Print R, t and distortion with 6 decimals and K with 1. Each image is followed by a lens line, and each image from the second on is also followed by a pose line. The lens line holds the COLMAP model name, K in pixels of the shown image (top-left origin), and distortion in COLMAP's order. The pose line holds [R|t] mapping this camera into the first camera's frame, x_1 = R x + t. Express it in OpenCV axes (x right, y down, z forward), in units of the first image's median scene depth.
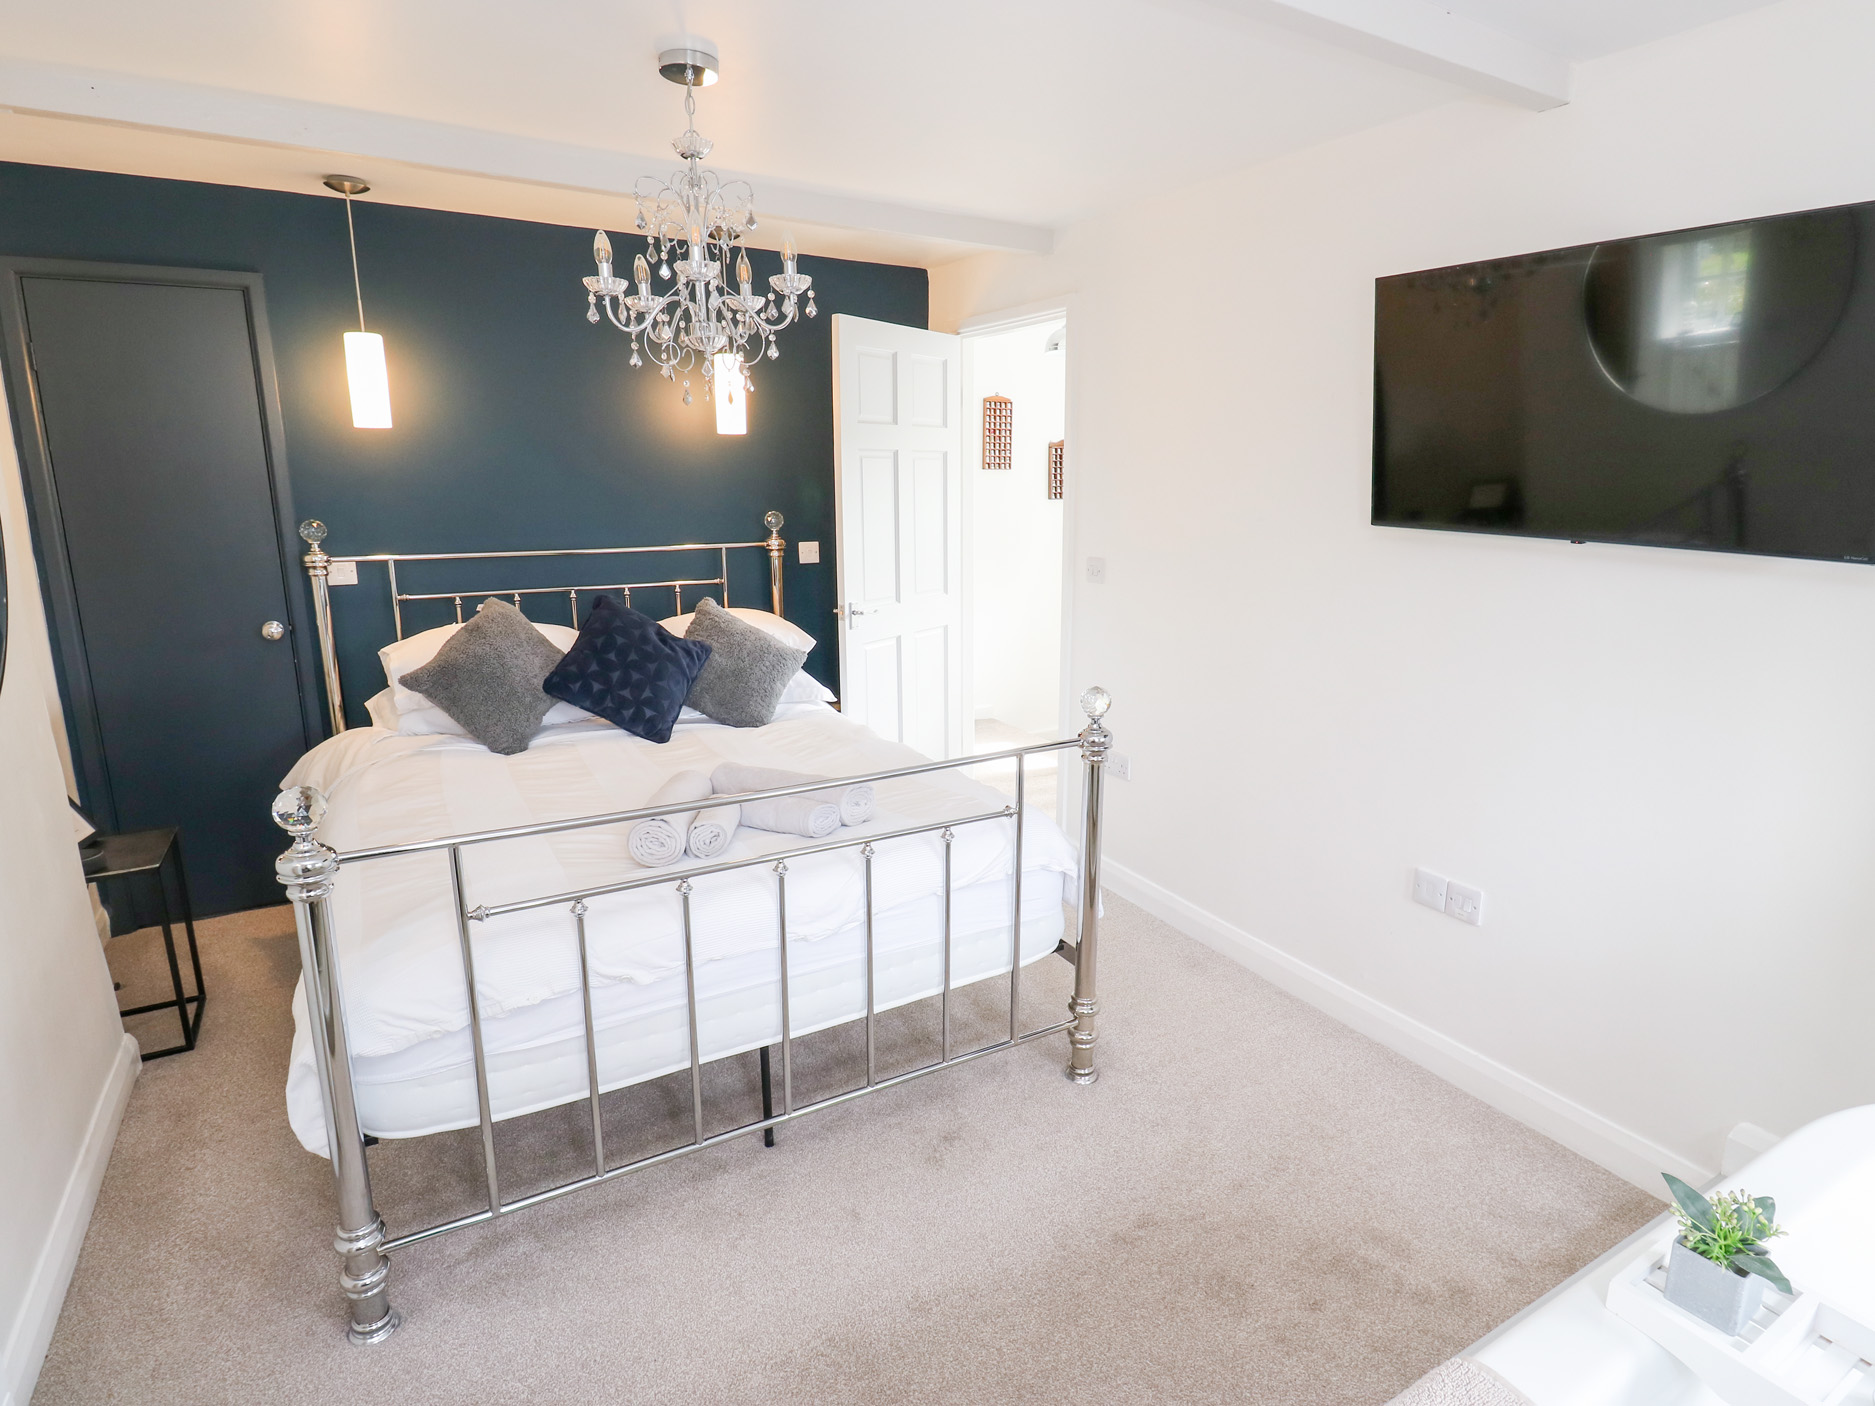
lens RADIAL K [[1009.1, 0, 953.1], [0, 1009.1, 693.3], [0, 0, 1]] dist [0.003583, -0.017172]
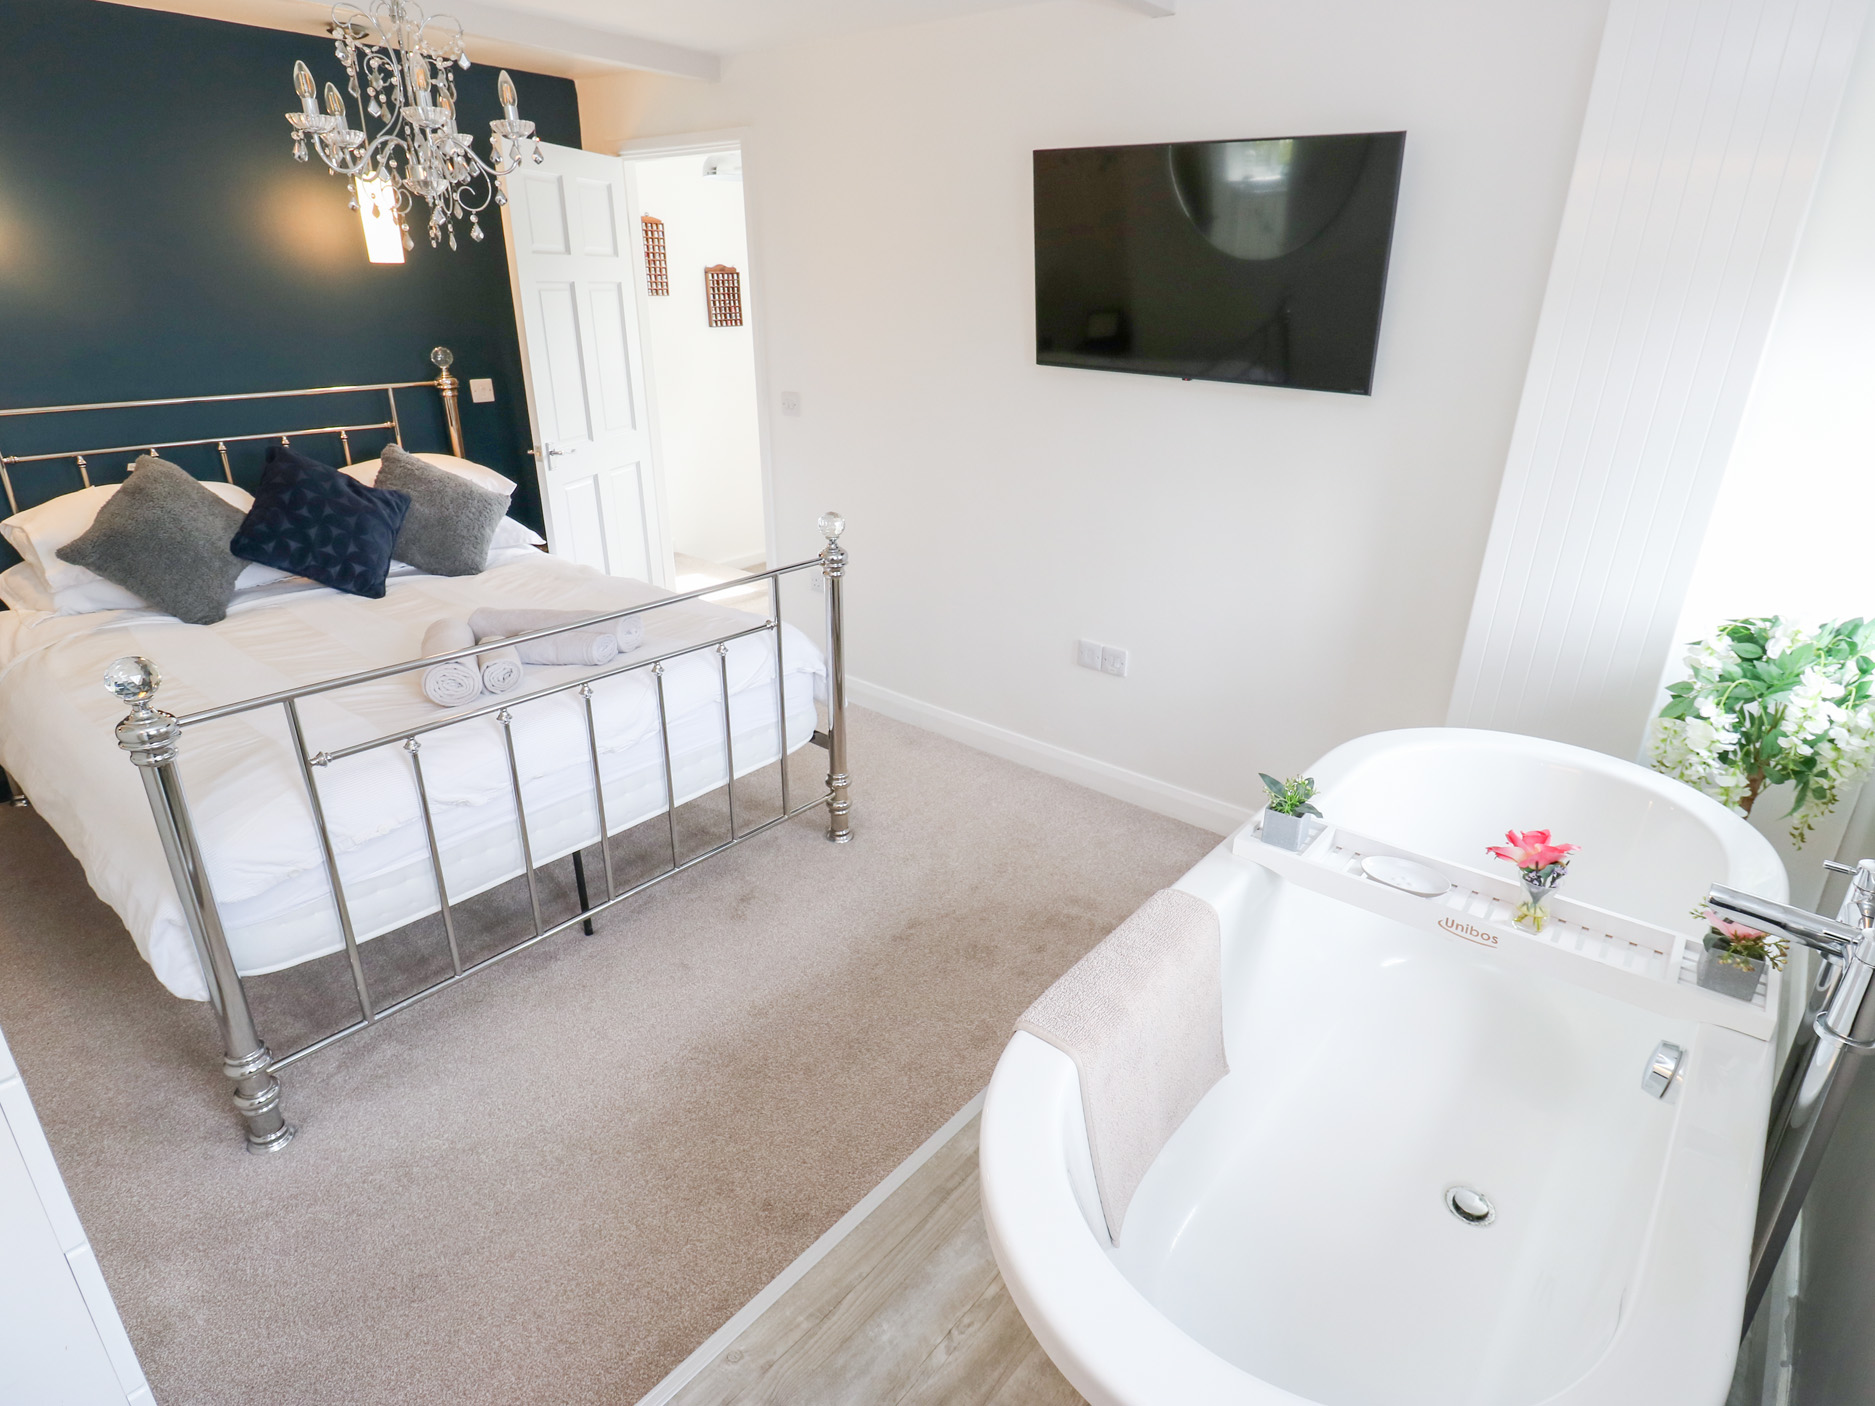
lens RADIAL K [[1009.1, 0, 953.1], [0, 1009.1, 693.3], [0, 0, 1]] dist [0.003583, -0.017172]
pose [[0.936430, -0.119953, 0.329714, -0.130987], [0.062392, 0.981695, 0.179948, -0.002051], [-0.345264, -0.147937, 0.926773, -0.156849]]
